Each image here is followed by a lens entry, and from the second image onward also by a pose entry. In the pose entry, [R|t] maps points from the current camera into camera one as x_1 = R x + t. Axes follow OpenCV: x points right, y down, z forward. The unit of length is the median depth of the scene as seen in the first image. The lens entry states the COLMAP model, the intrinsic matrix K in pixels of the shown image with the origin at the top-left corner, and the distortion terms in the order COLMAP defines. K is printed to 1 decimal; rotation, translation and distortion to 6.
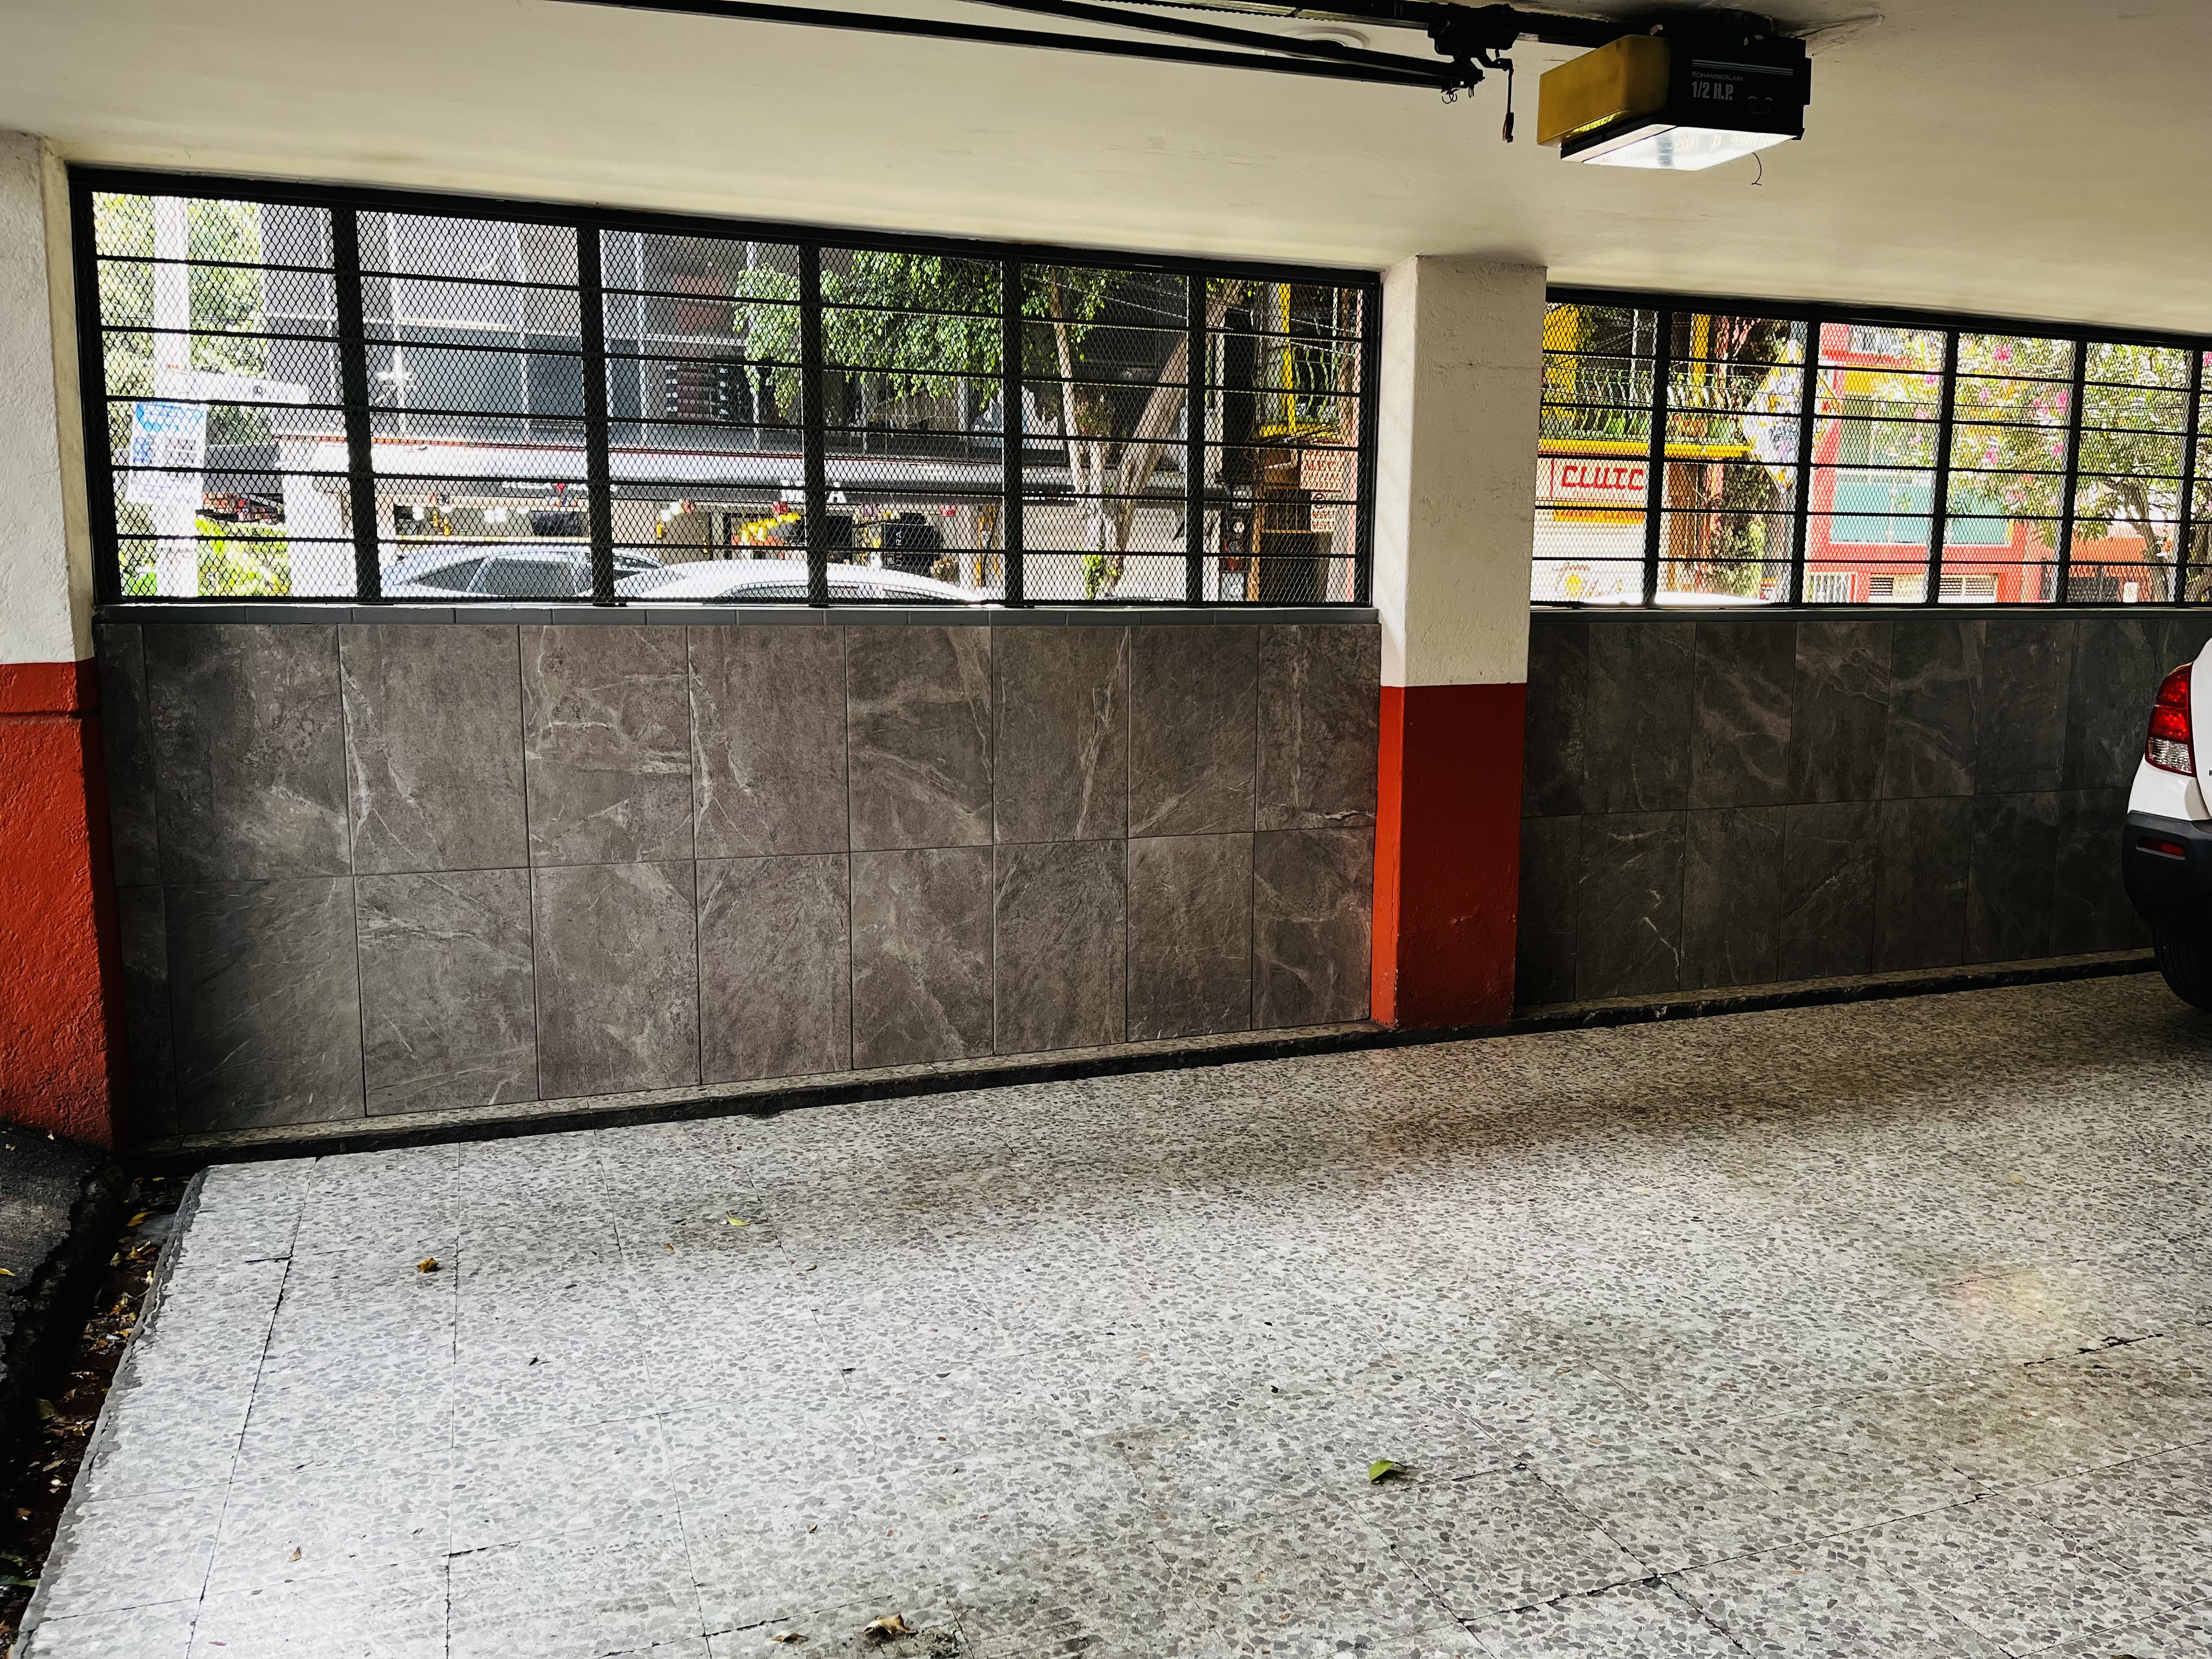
lens RADIAL K [[1573.2, 0, 1095.7], [0, 1573.2, 835.1], [0, 0, 1]] dist [0.027684, -0.019089]
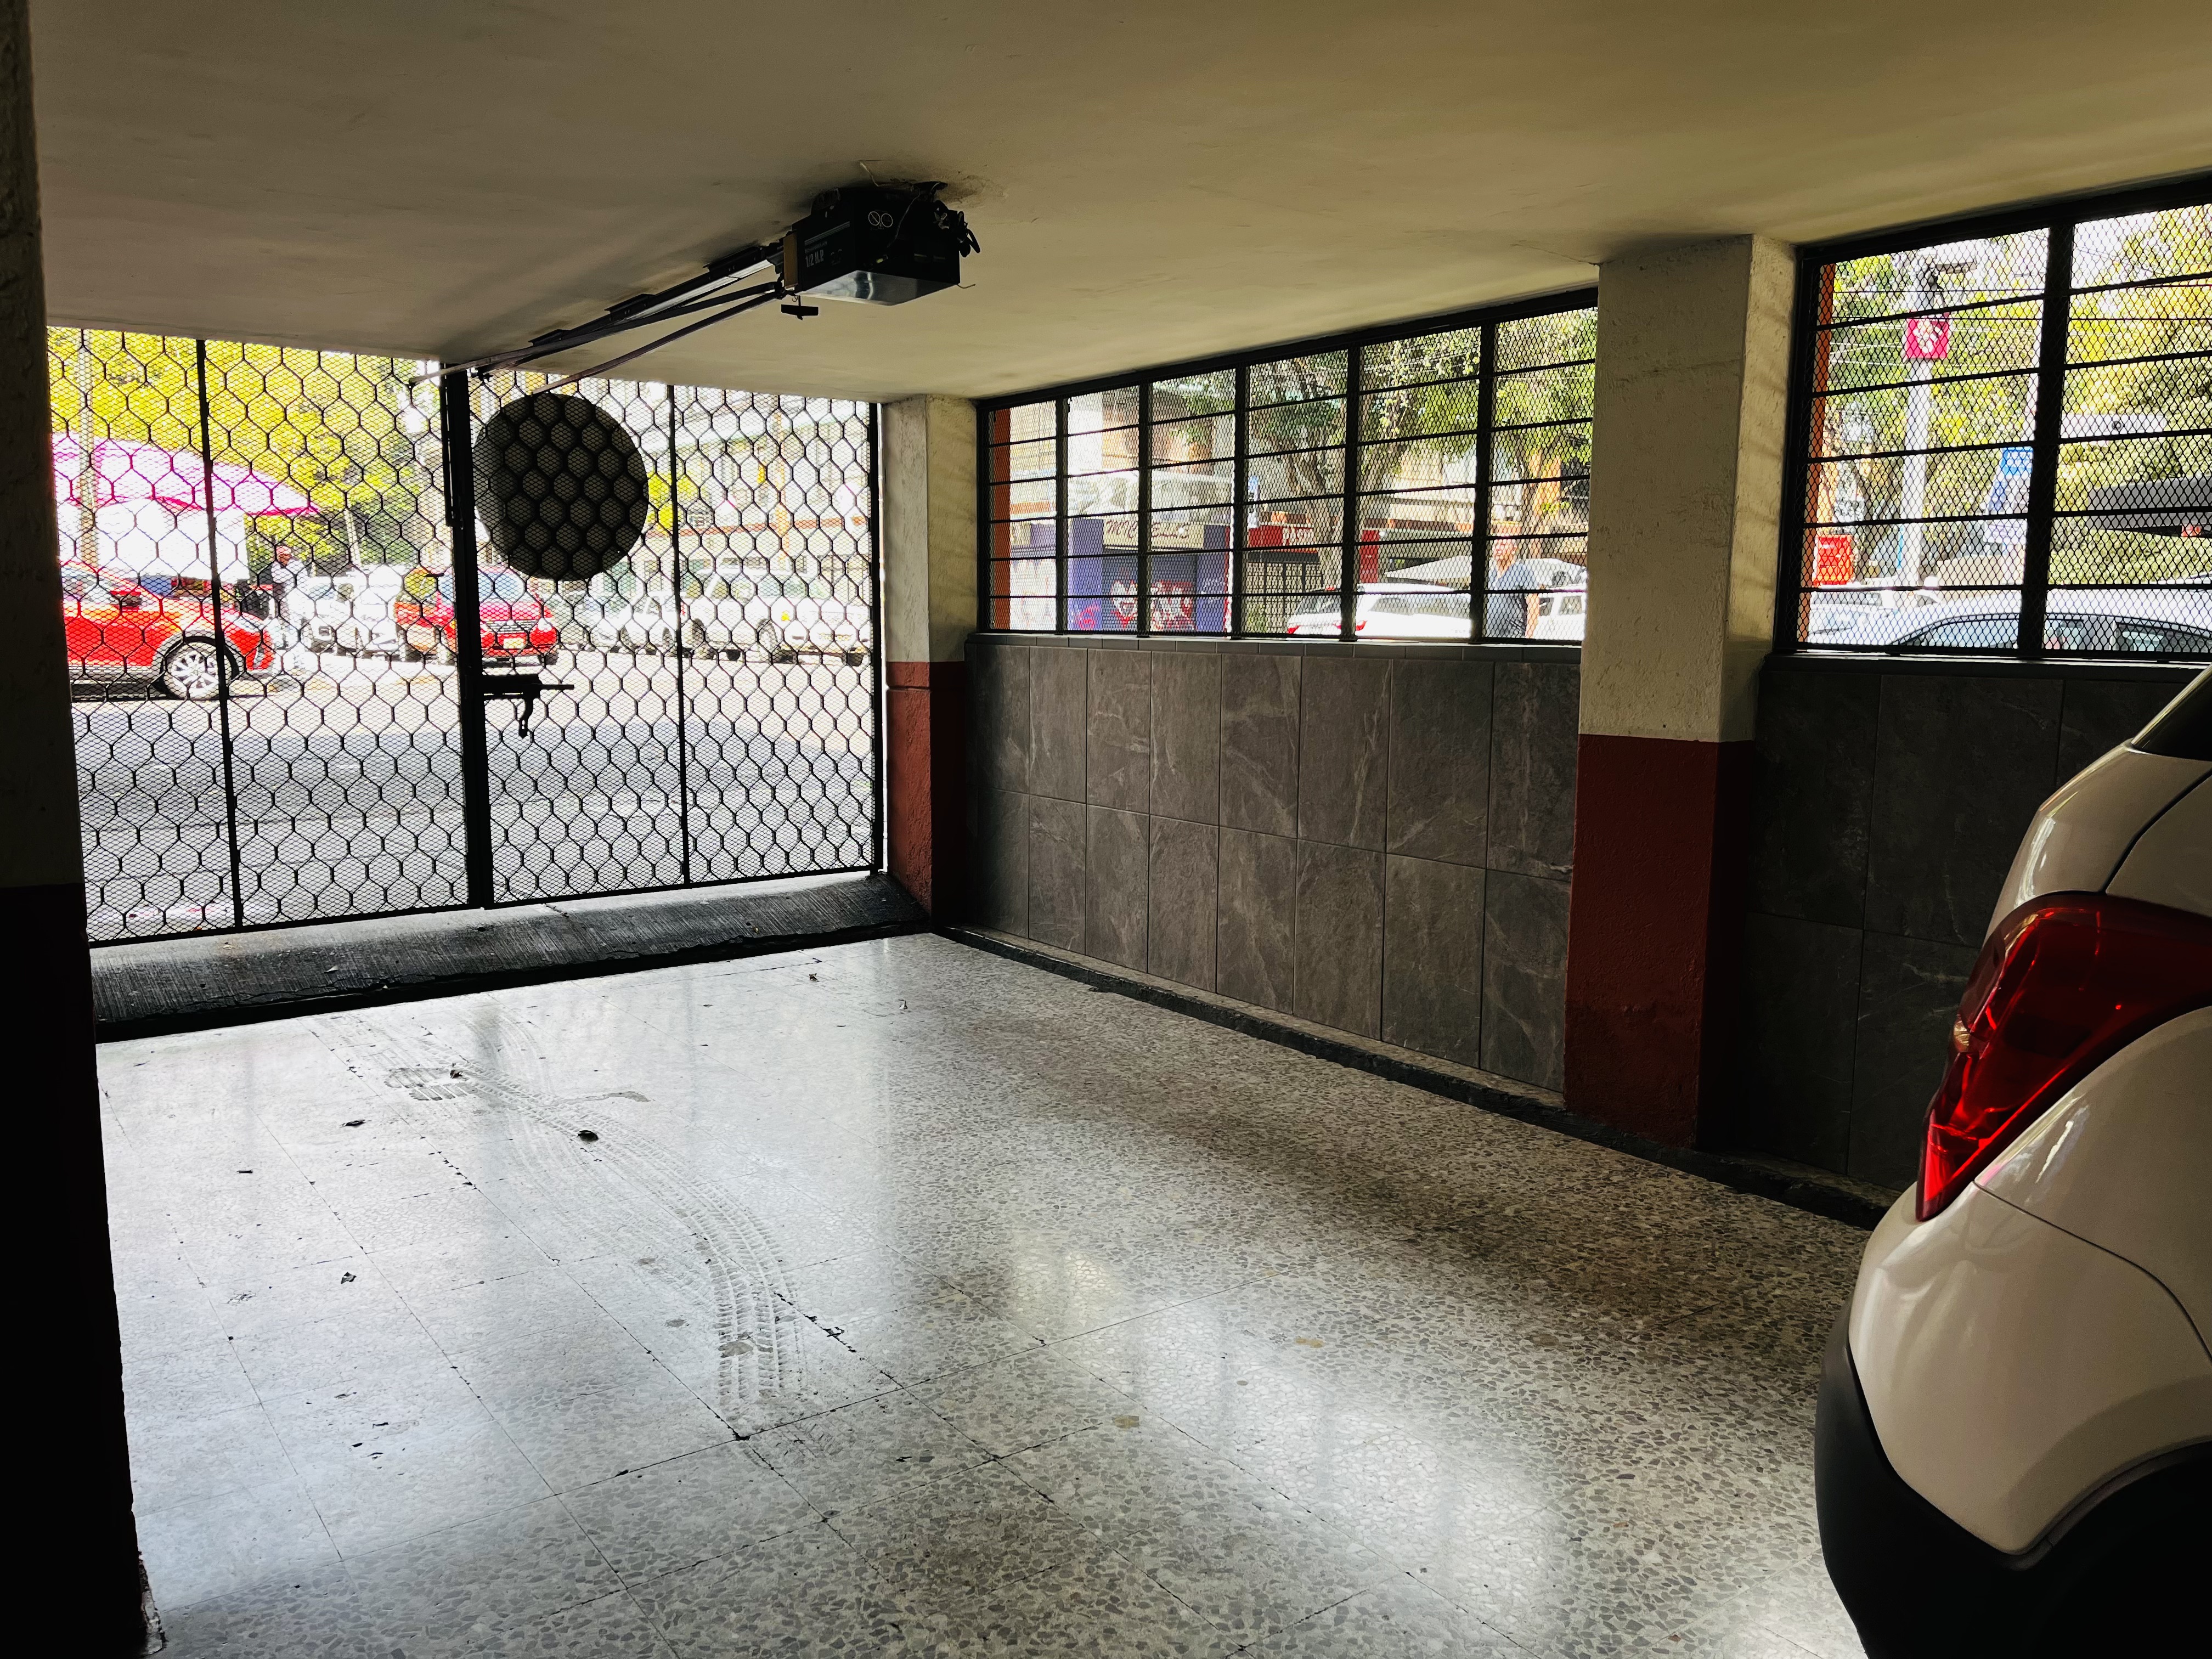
lens RADIAL K [[1573.2, 0, 1092.0], [0, 1573.2, 819.7], [0, 0, 1]] dist [0.027684, -0.019089]
pose [[0.314197, 0.123205, -0.941329, 1.021143], [-0.139520, 0.986770, 0.082583, -0.085790], [0.939050, 0.105387, 0.327230, 0.464784]]
